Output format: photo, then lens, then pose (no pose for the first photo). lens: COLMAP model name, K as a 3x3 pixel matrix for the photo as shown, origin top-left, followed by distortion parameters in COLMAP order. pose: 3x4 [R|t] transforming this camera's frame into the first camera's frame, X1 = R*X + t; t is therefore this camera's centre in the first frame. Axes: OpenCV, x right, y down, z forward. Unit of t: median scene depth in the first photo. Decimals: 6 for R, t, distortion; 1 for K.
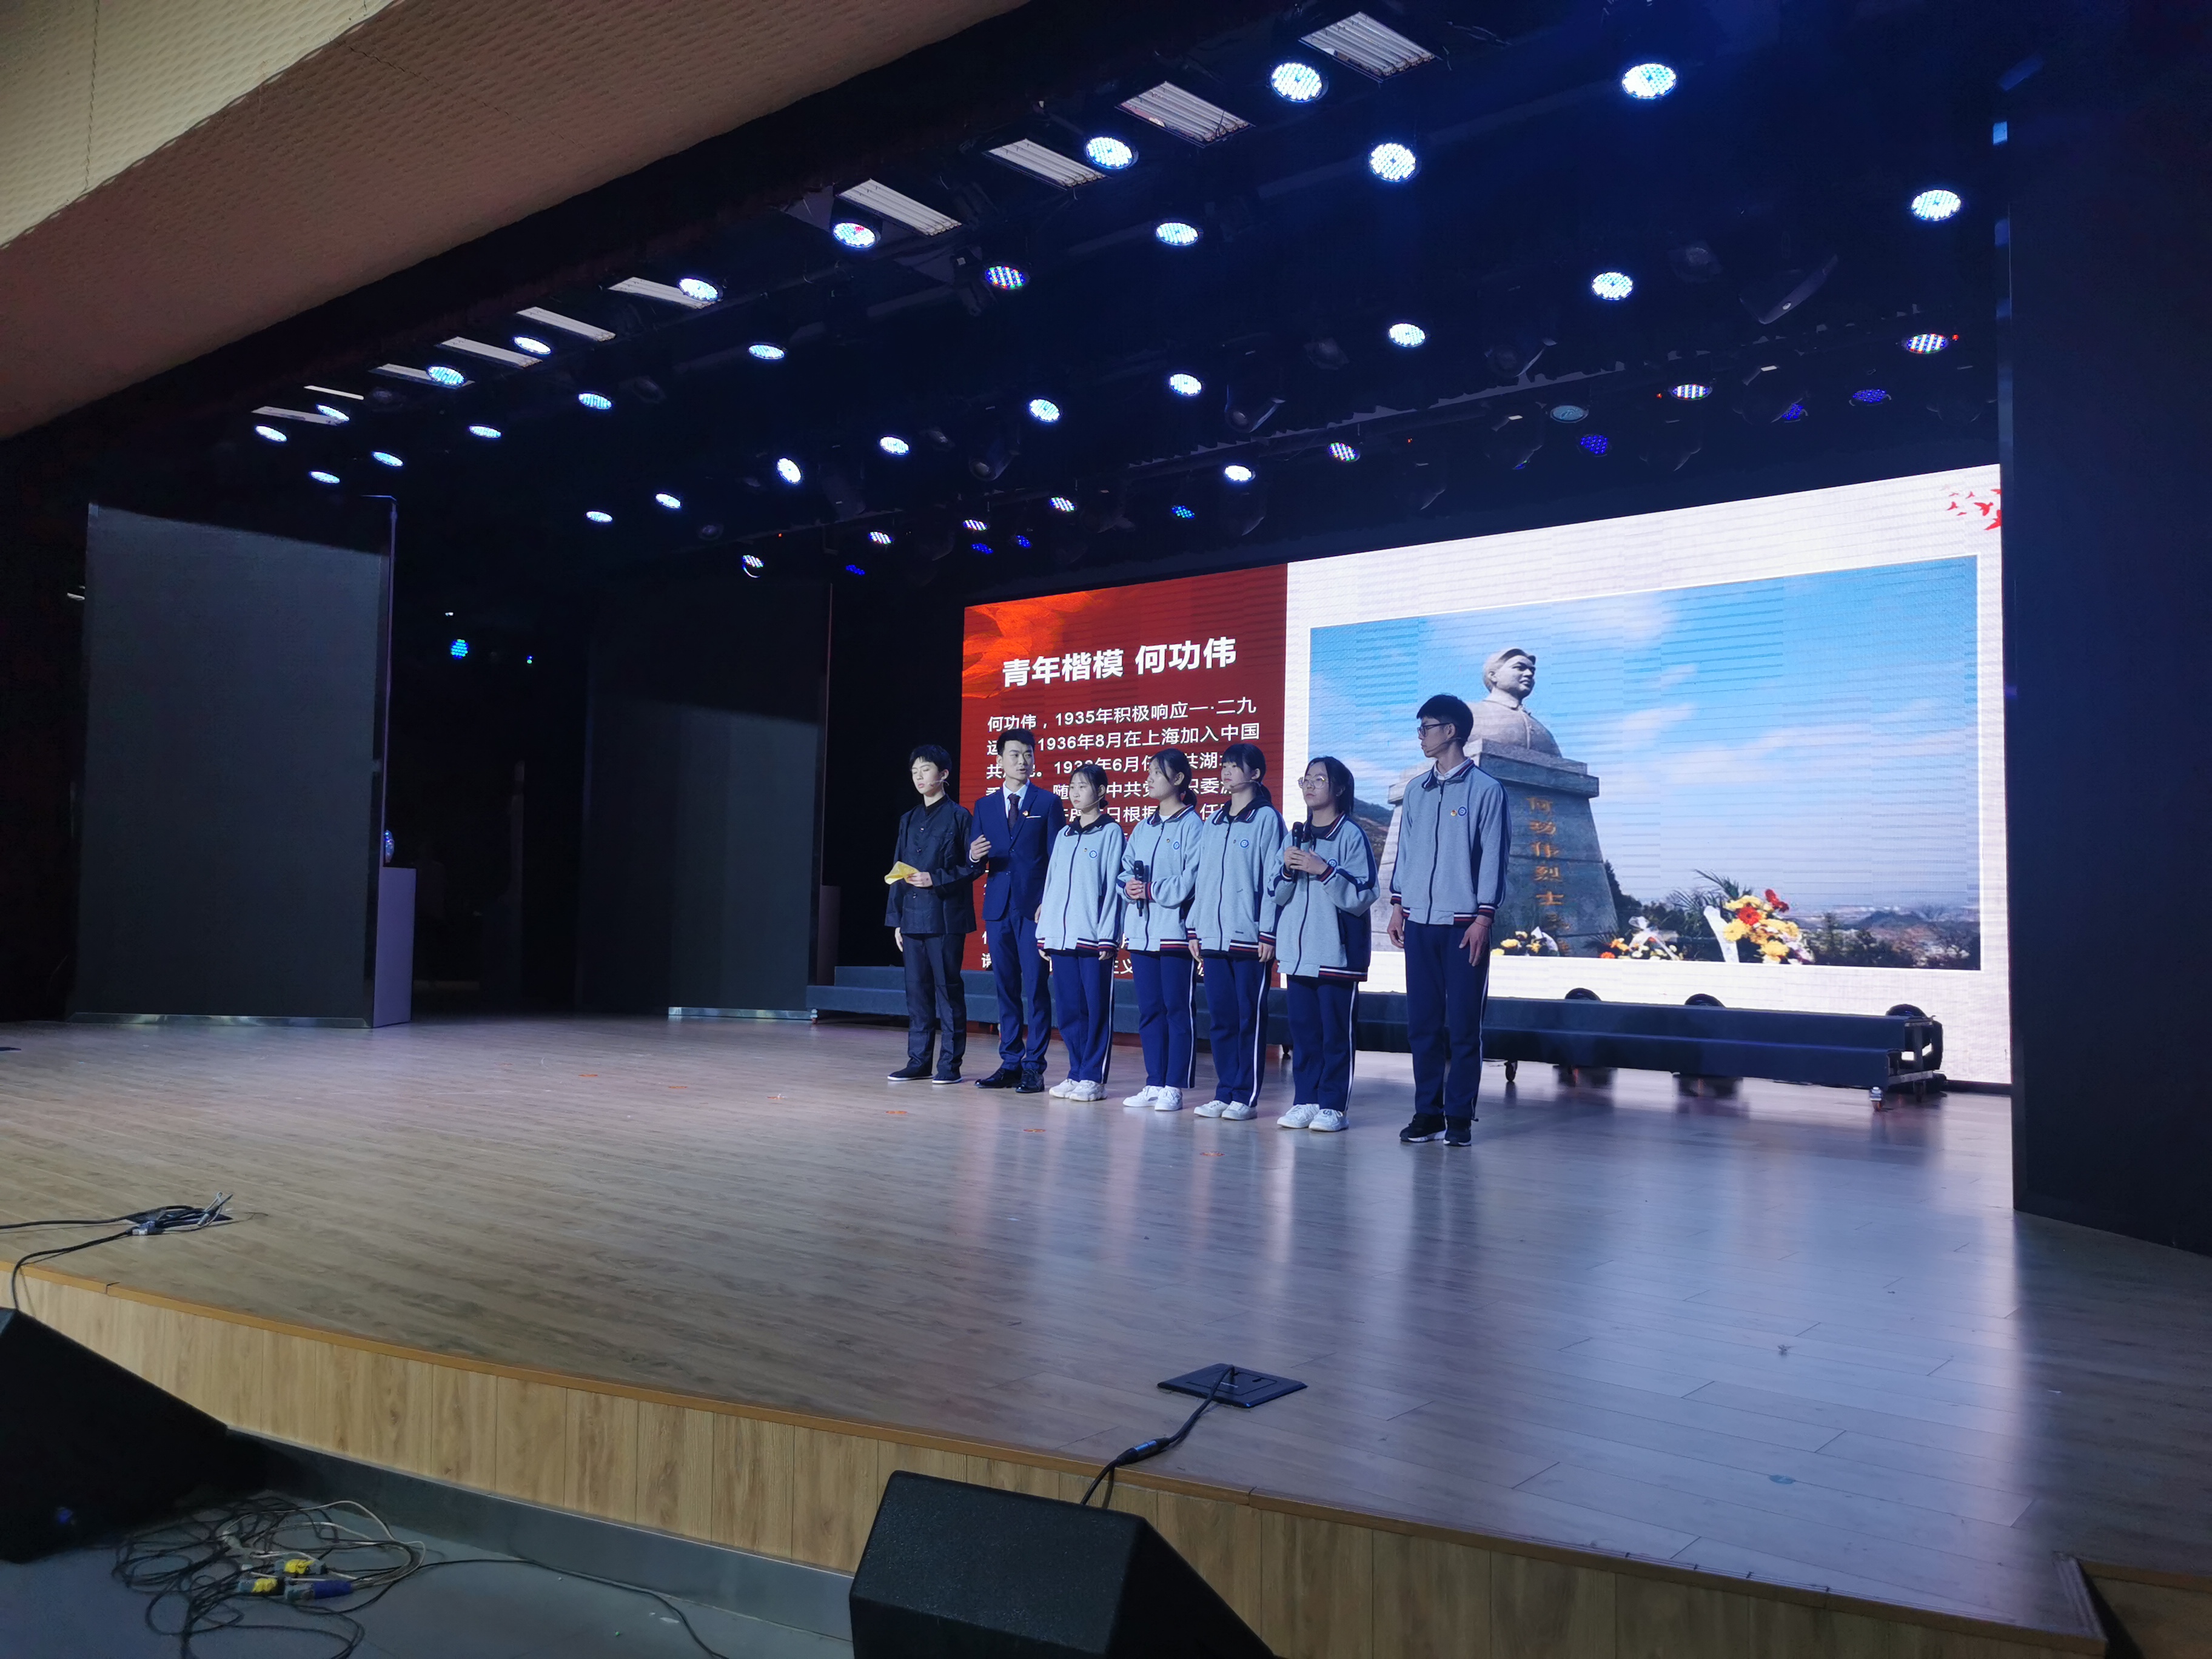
lens RADIAL K [[1659.6, 0, 1150.7], [0, 1659.6, 852.7], [0, 0, 1]] dist [0.056154, -0.072375]
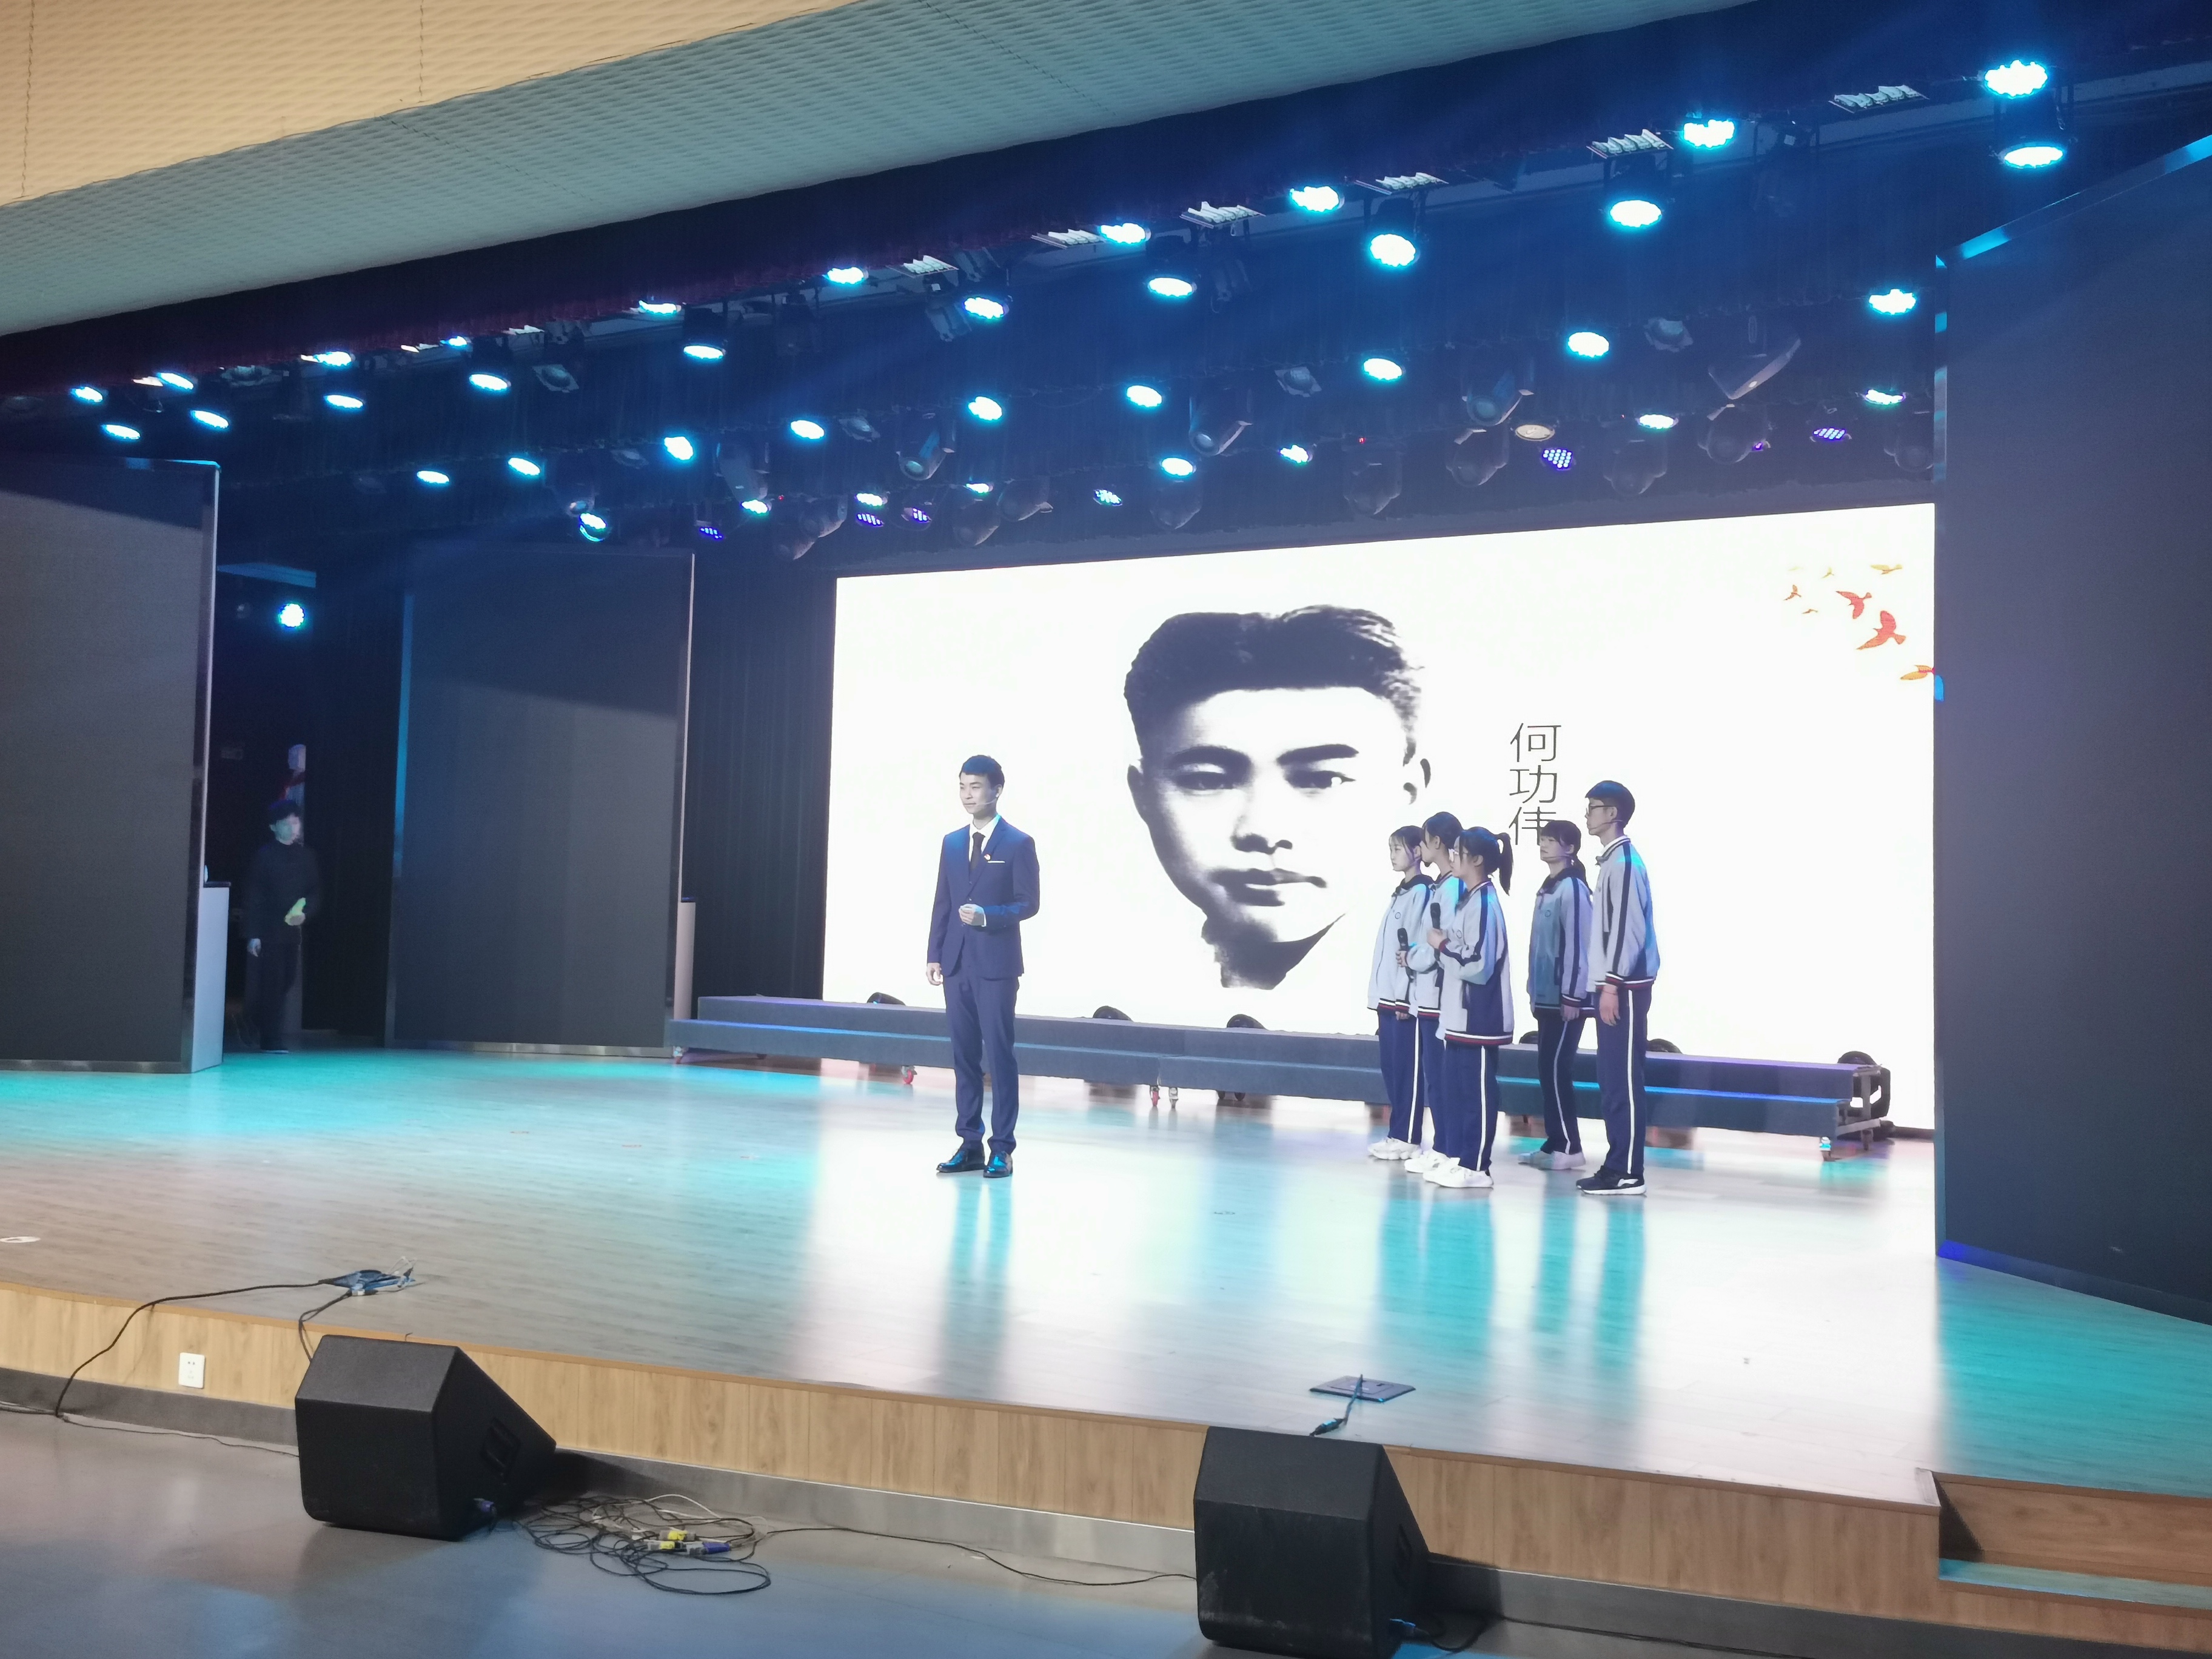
lens RADIAL K [[2440.3, 0, 1159.1], [0, 2440.3, 773.3], [0, 0, 1]] dist [-0.055485, 0.496623]
pose [[0.990729, 0.015878, 0.134925, -0.287172], [-0.016795, 0.999843, 0.005654, -0.140498], [-0.134815, -0.007868, 0.990840, -0.694071]]
